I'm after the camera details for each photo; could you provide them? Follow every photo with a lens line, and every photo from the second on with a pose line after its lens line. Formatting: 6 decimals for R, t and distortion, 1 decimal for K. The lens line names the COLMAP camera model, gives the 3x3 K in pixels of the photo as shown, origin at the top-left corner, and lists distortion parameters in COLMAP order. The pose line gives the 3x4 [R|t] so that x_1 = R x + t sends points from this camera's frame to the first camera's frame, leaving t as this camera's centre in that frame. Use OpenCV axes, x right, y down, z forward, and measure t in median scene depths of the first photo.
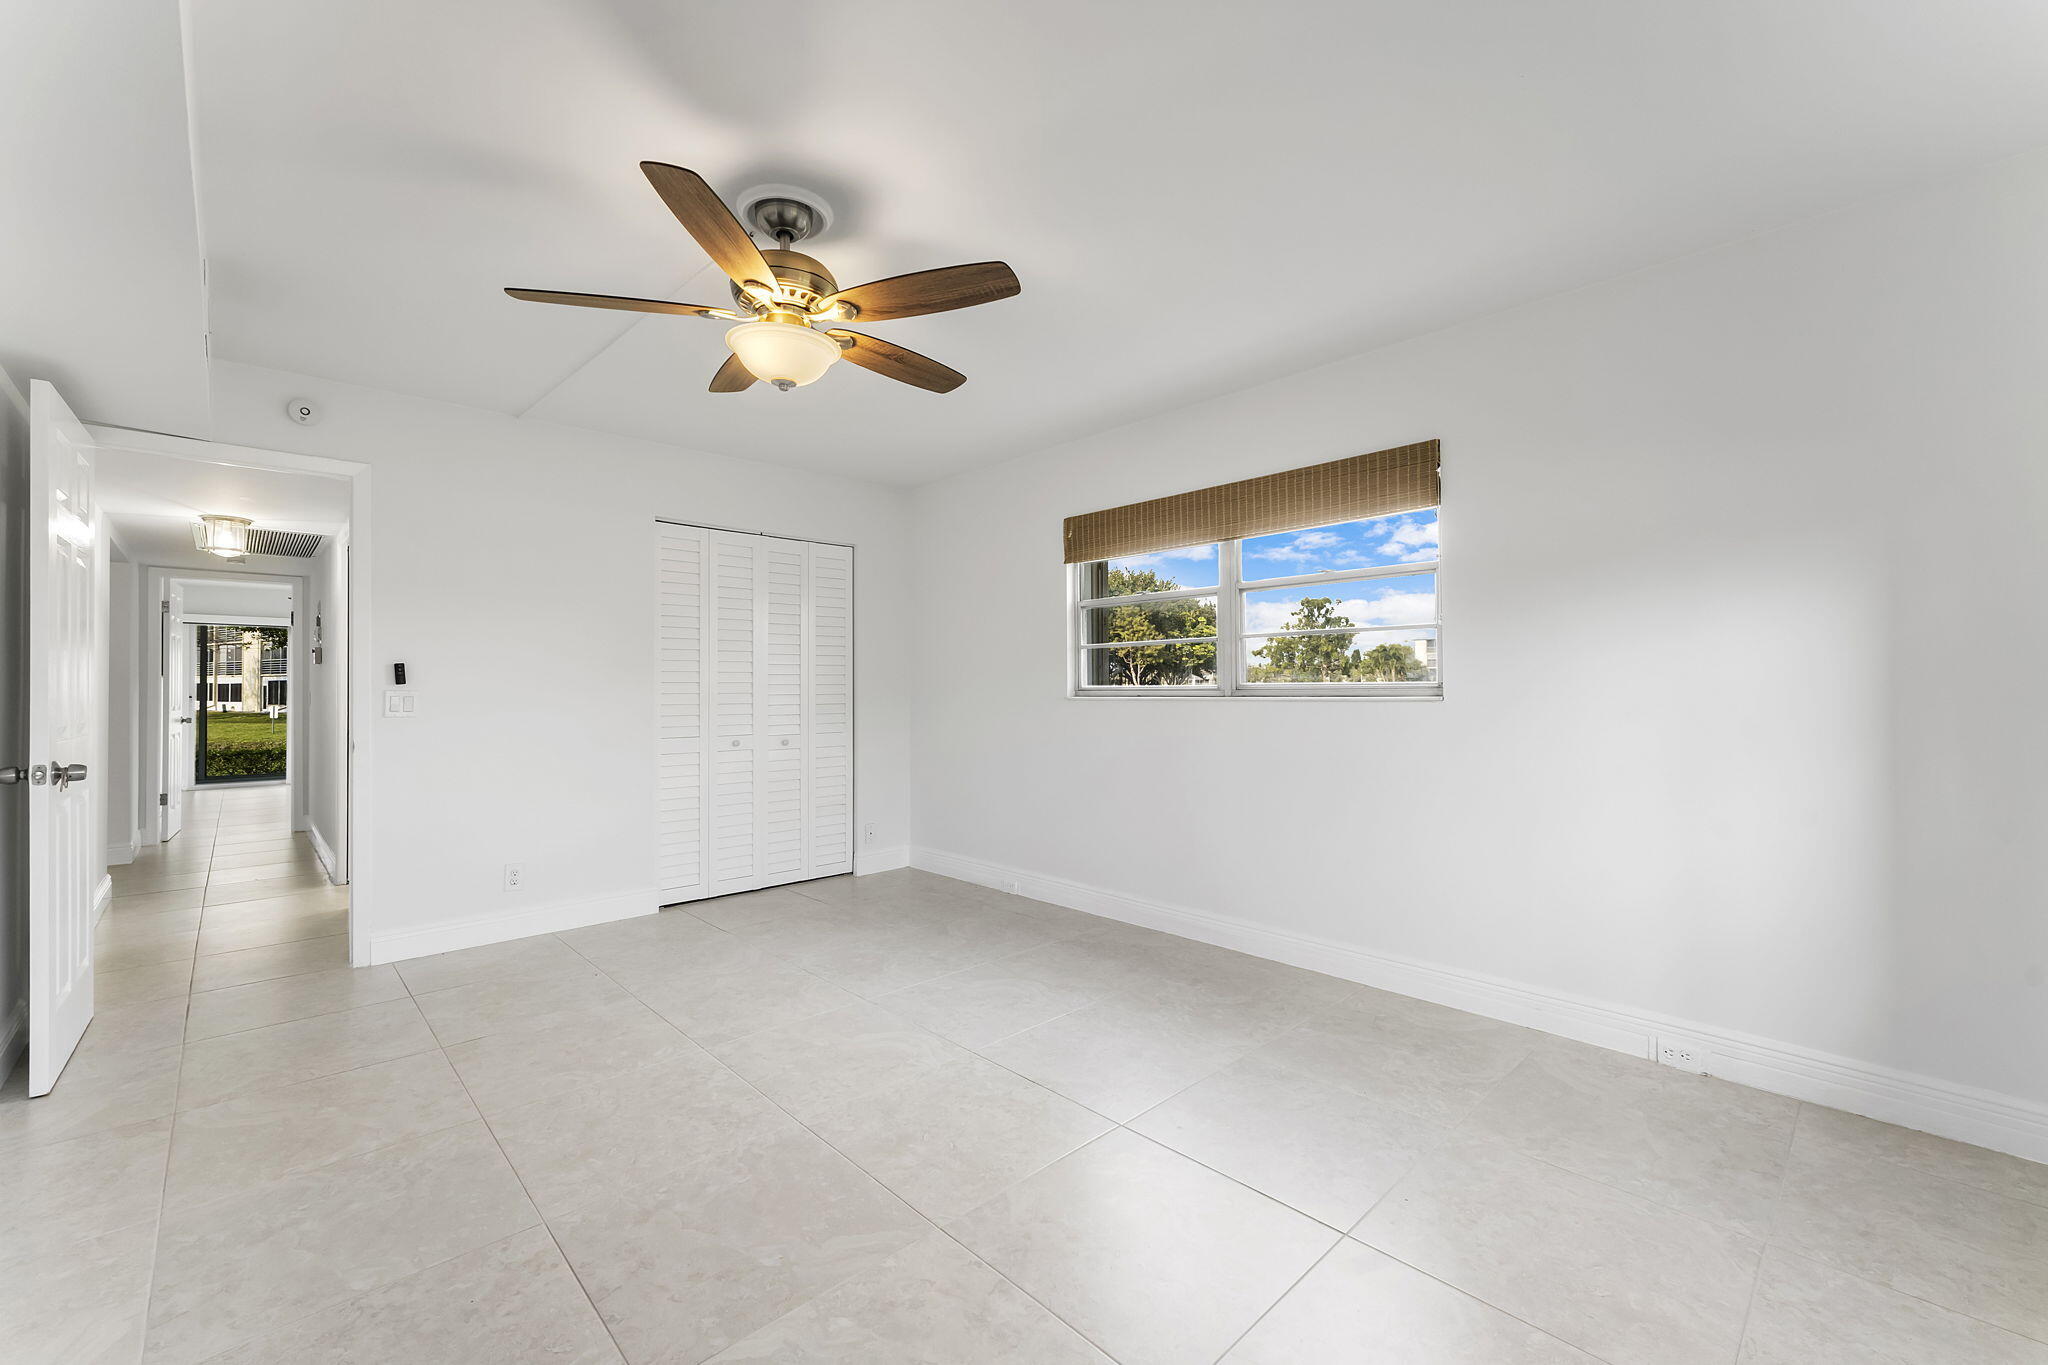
lens RADIAL K [[838.5, 0, 1029.3], [0, 838.5, 691.1], [0, 0, 1]] dist [-0.000245, -0.000088]
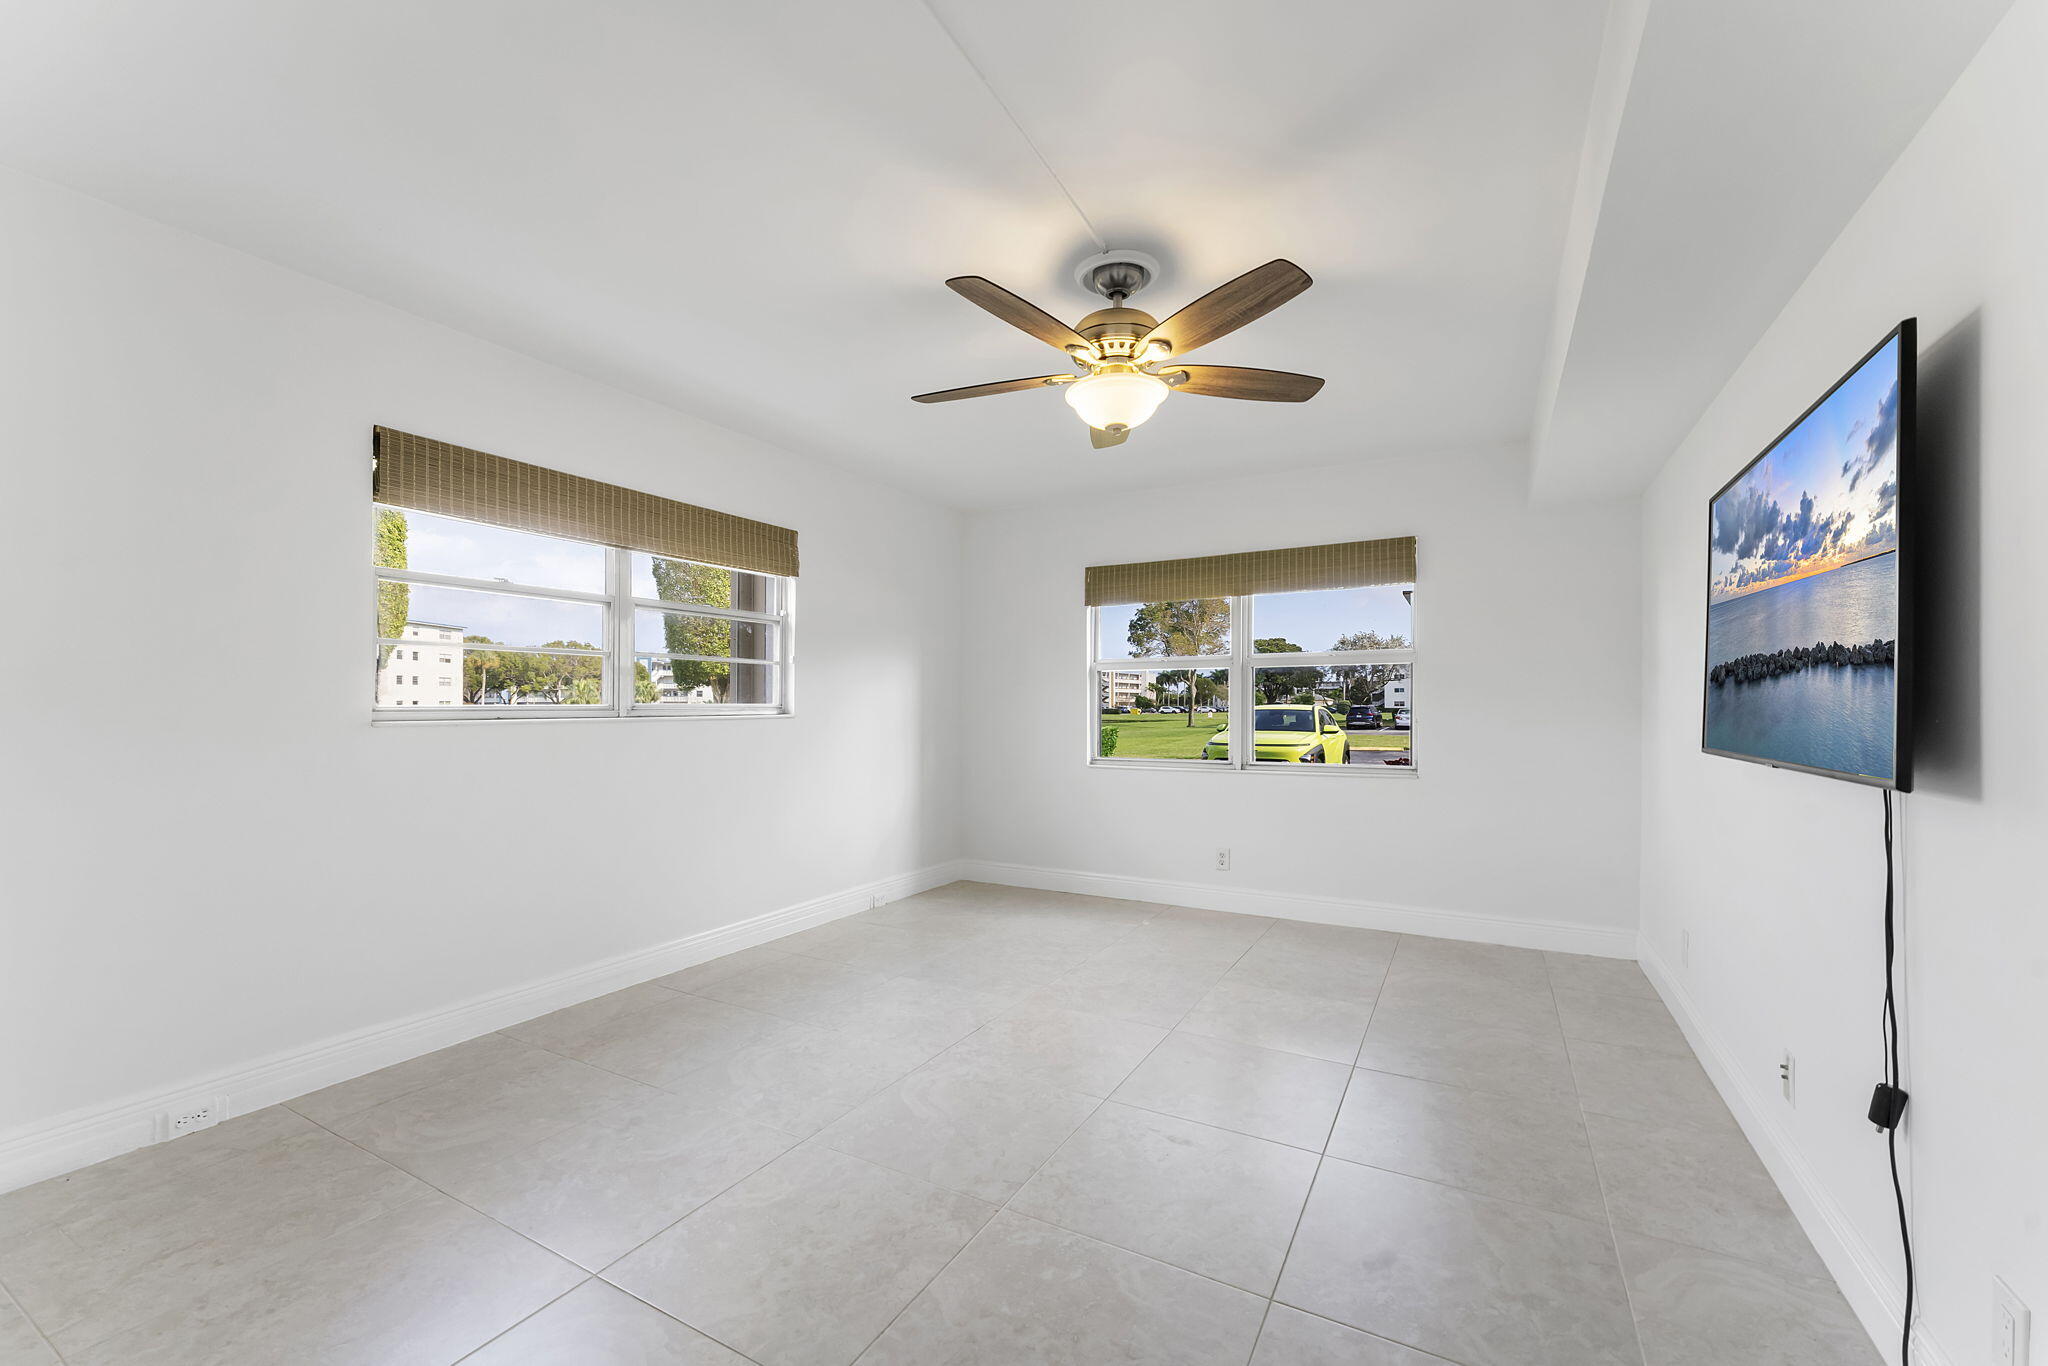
lens RADIAL K [[819.5, 0, 1015.8], [0, 819.5, 708.7], [0, 0, 1]] dist [0.000612, 0.000008]
pose [[-0.291686, 0.001685, 0.956513, -0.949935], [0.002718, 0.999996, -0.000933, -0.000724], [-0.956510, 0.002328, -0.291689, 1.062363]]
